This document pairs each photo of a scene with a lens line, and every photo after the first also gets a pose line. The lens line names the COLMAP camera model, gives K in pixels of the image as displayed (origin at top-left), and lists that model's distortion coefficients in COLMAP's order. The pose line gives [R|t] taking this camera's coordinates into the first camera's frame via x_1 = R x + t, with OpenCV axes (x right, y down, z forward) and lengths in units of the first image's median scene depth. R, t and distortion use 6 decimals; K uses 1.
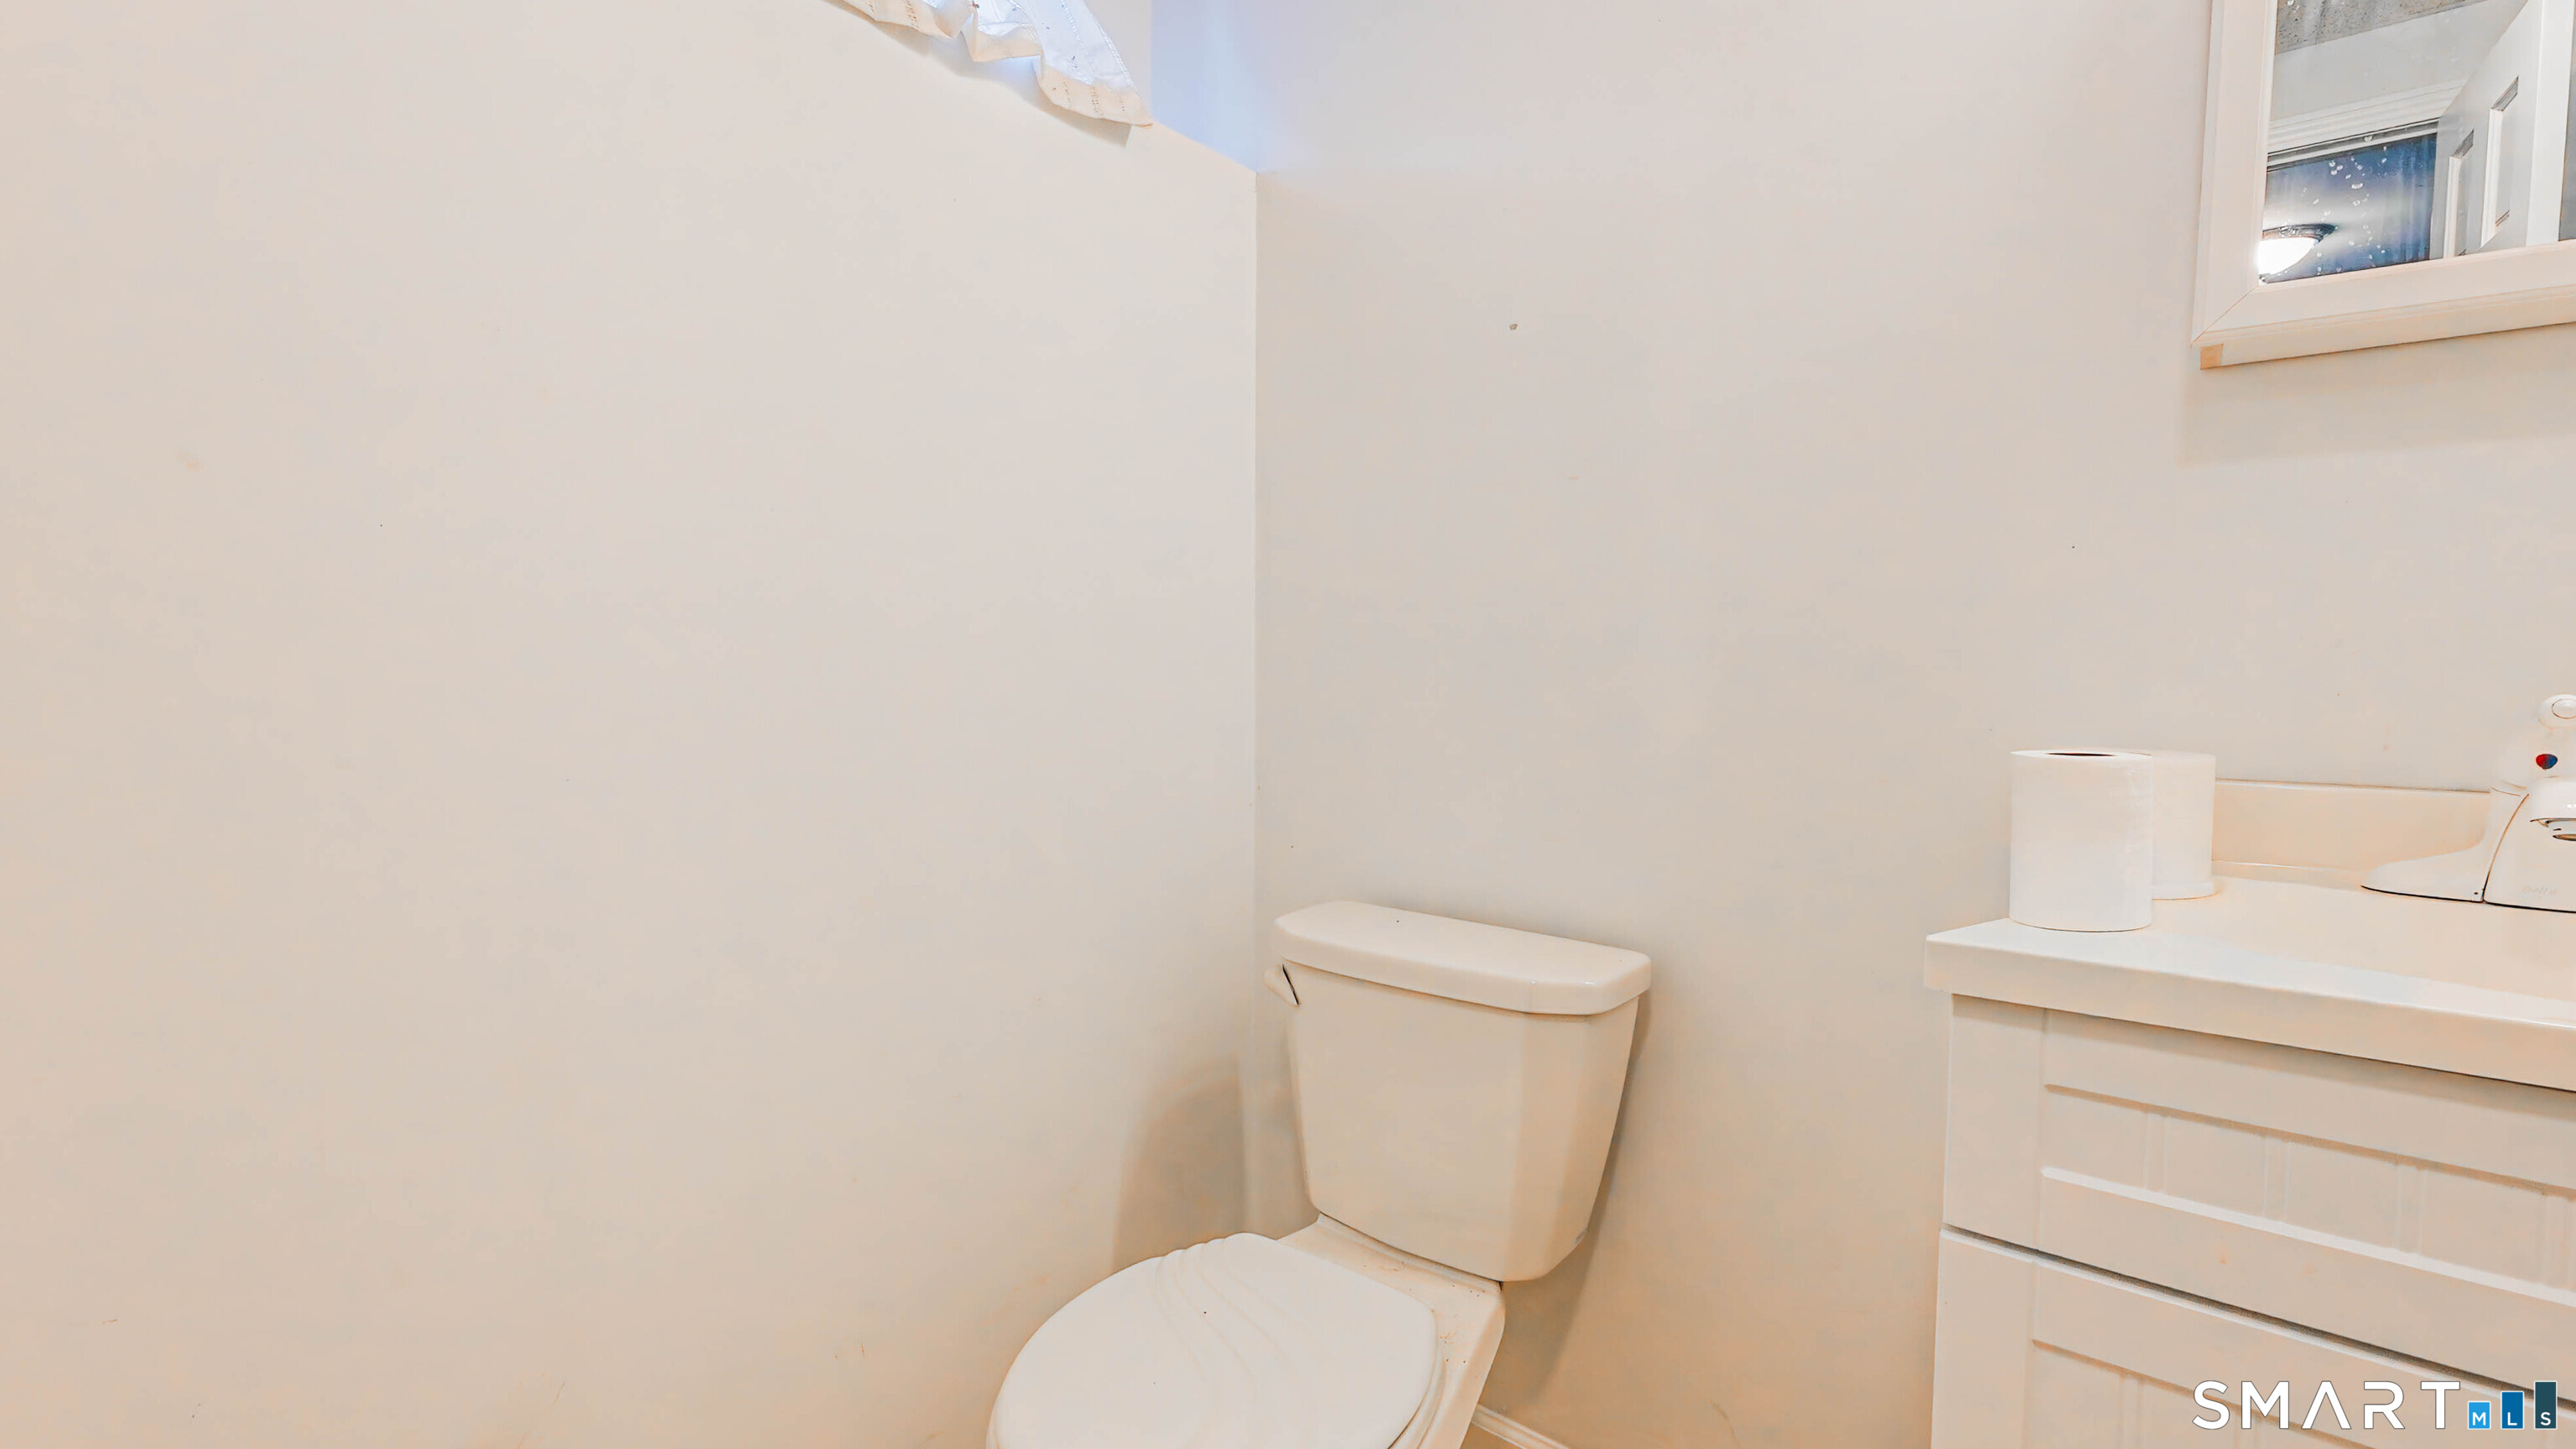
lens RADIAL K [[1066.2, 0, 1290.0], [0, 1066.2, 716.1], [0, 0, 1]] dist [-0.002008, -0.000107]
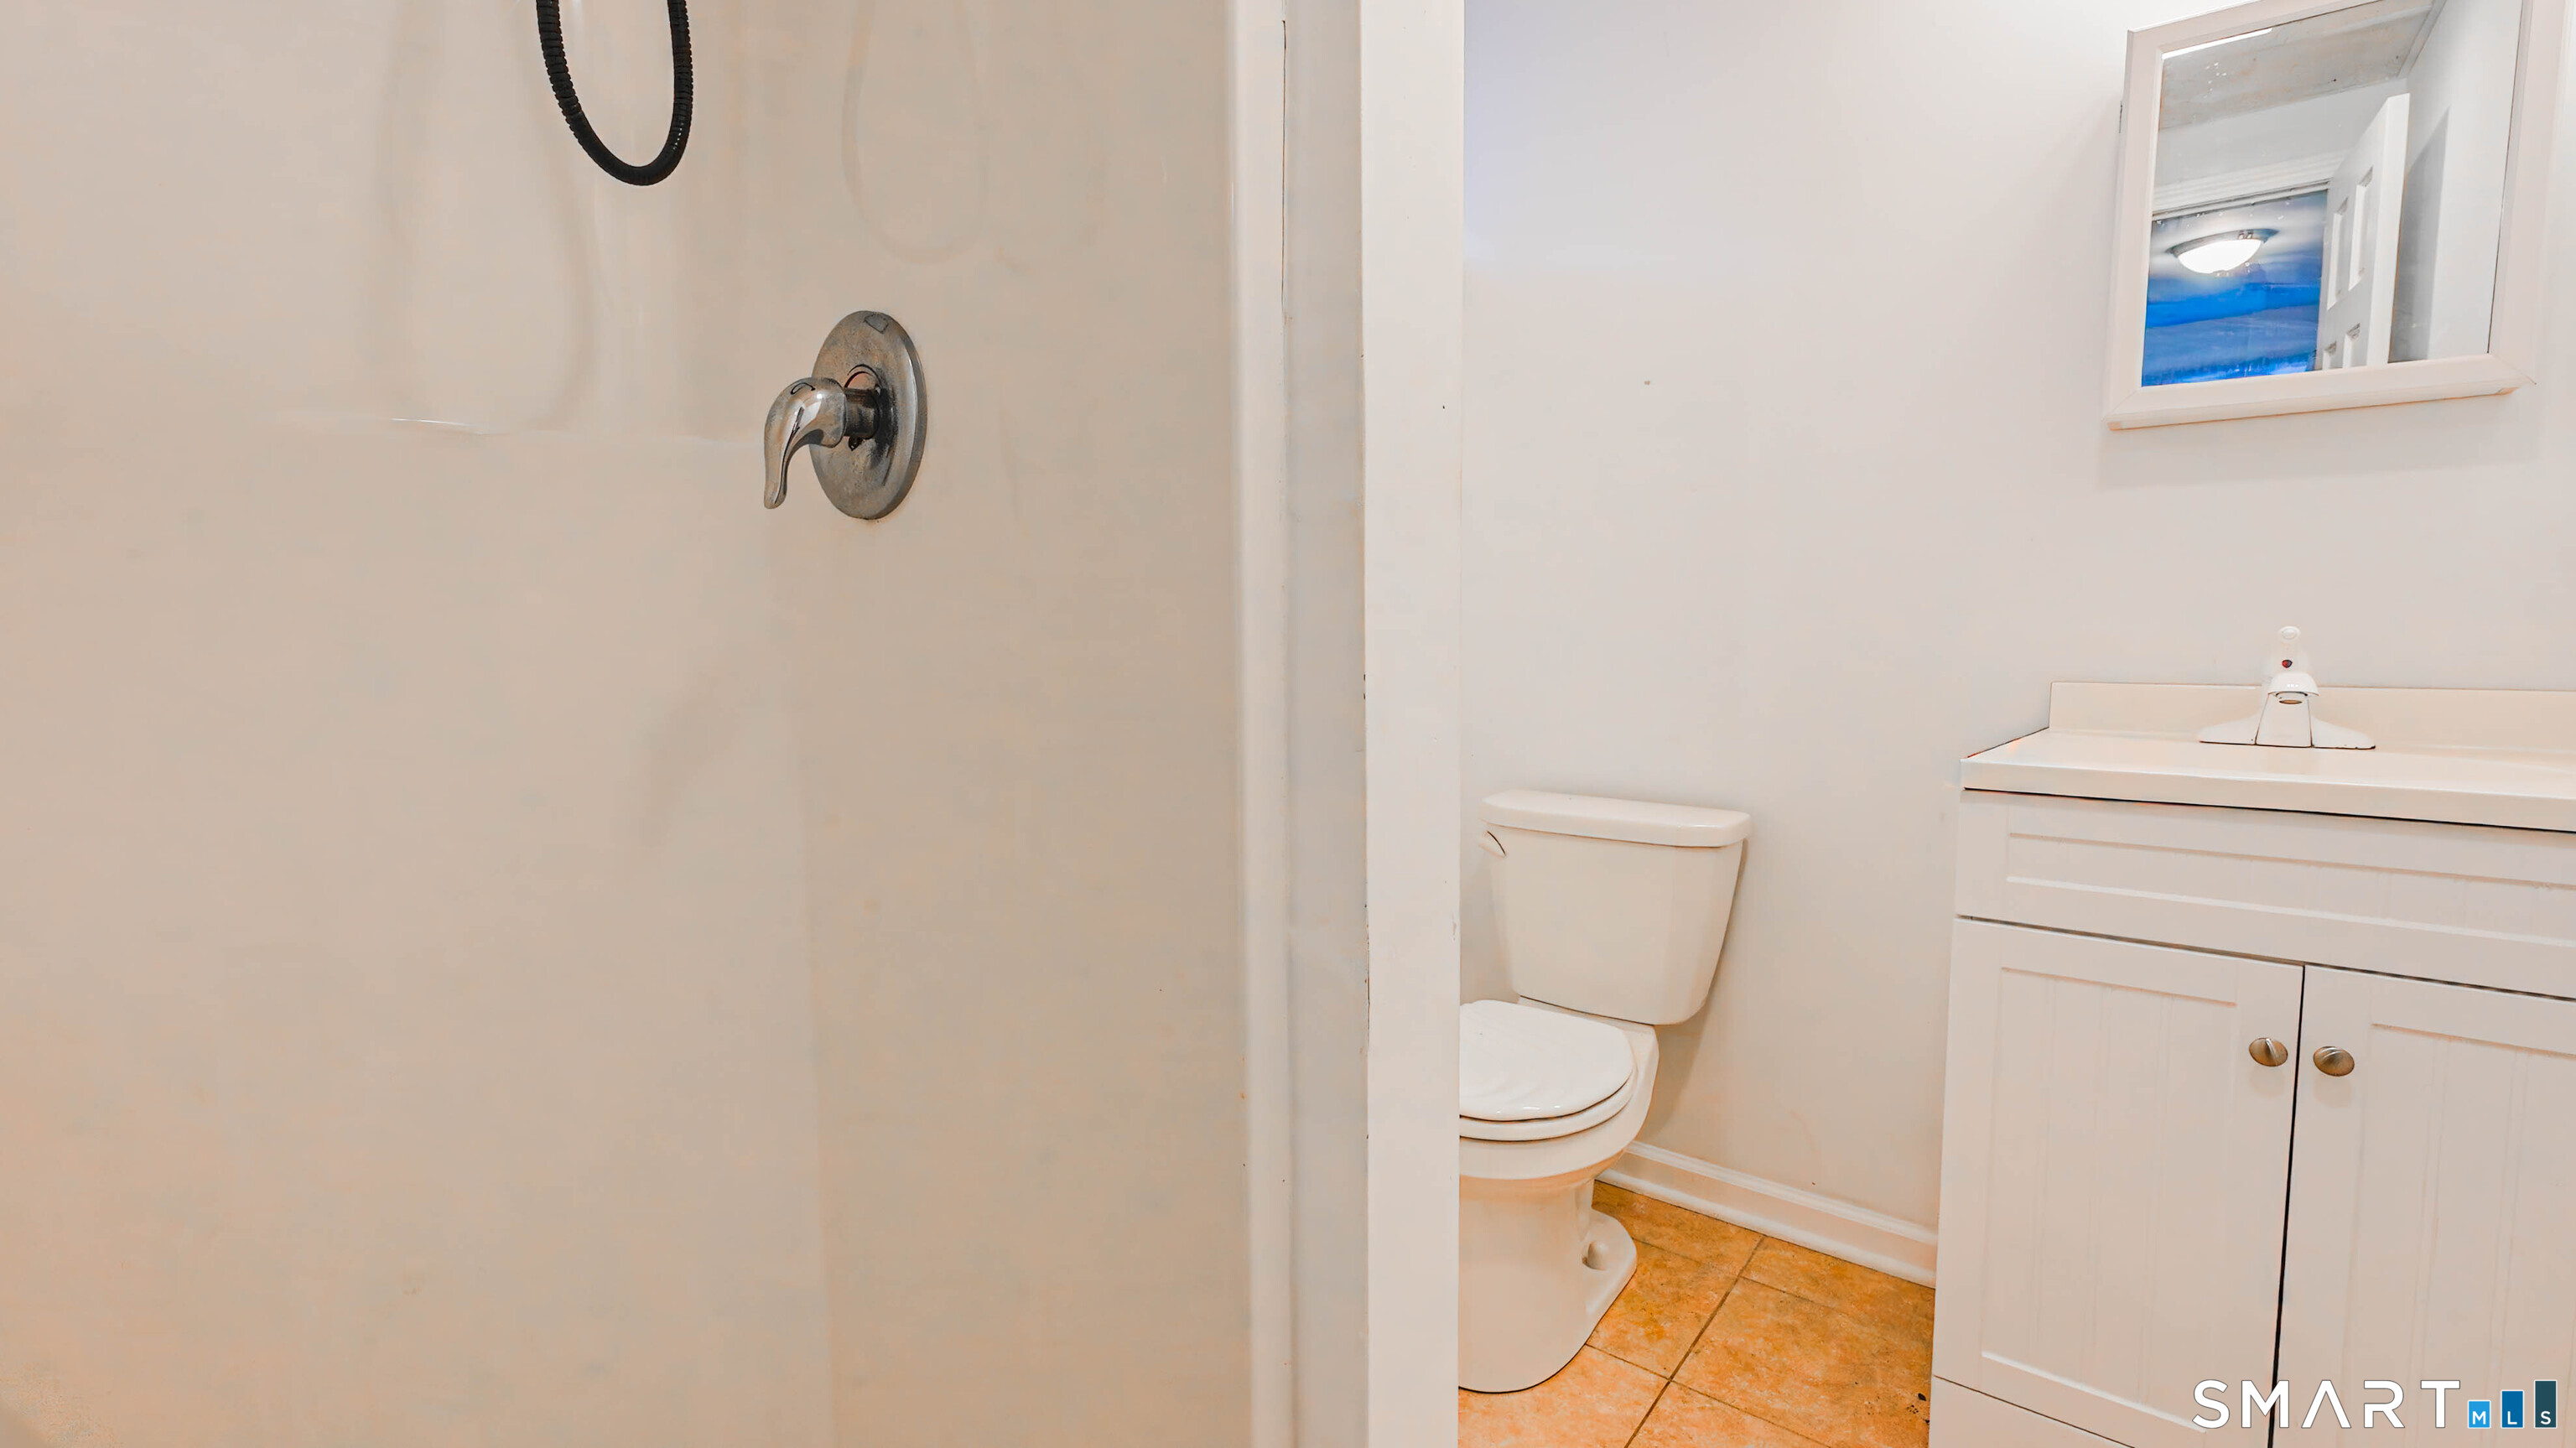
lens RADIAL K [[1155.3, 0, 1248.7], [0, 1155.3, 721.4], [0, 0, 1]] dist [0.000767, 0.000805]
pose [[0.999677, -0.011869, 0.022465, -0.411328], [0.011000, 0.999201, 0.038414, 0.029932], [-0.022903, -0.038155, 0.999009, -0.607319]]
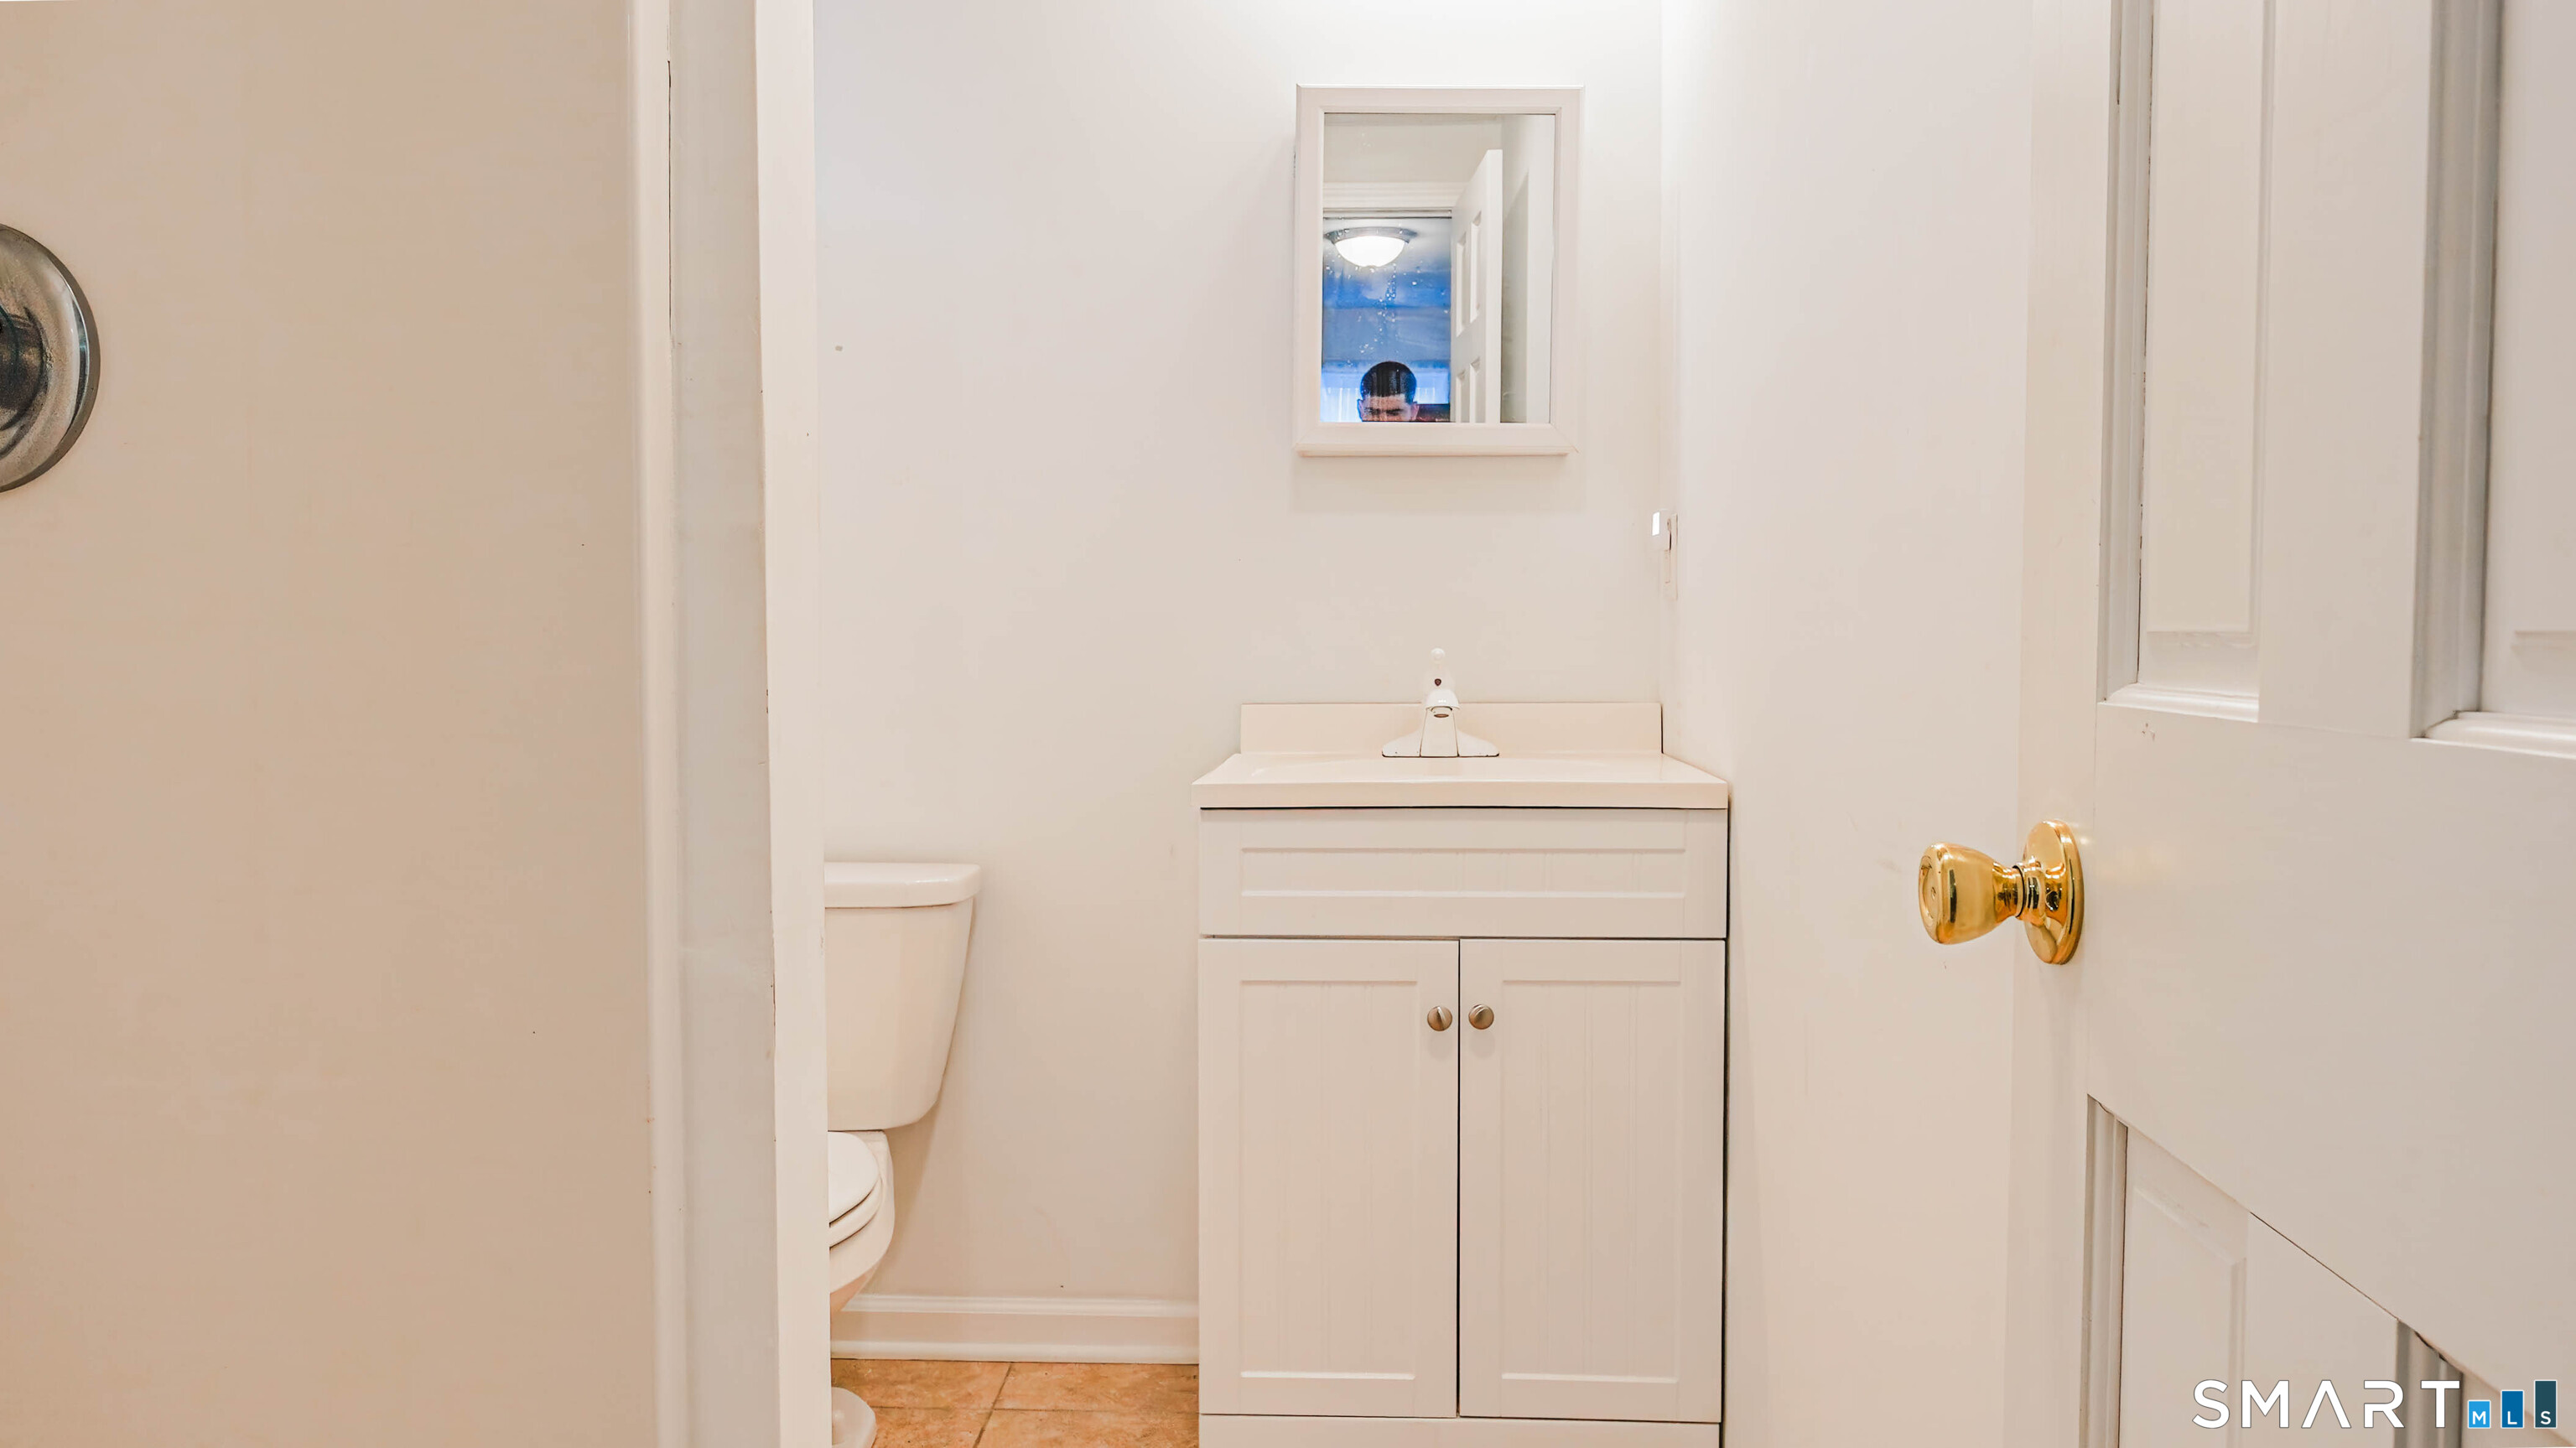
lens RADIAL K [[1843.9, 0, 1361.9], [0, 1843.9, 722.9], [0, 0, 1]] dist [0.116342, 0.000940]
pose [[0.761723, -0.032270, 0.647099, -0.773945], [0.031049, 0.999429, 0.013291, 0.044926], [-0.647159, 0.009968, 0.762290, -1.020864]]
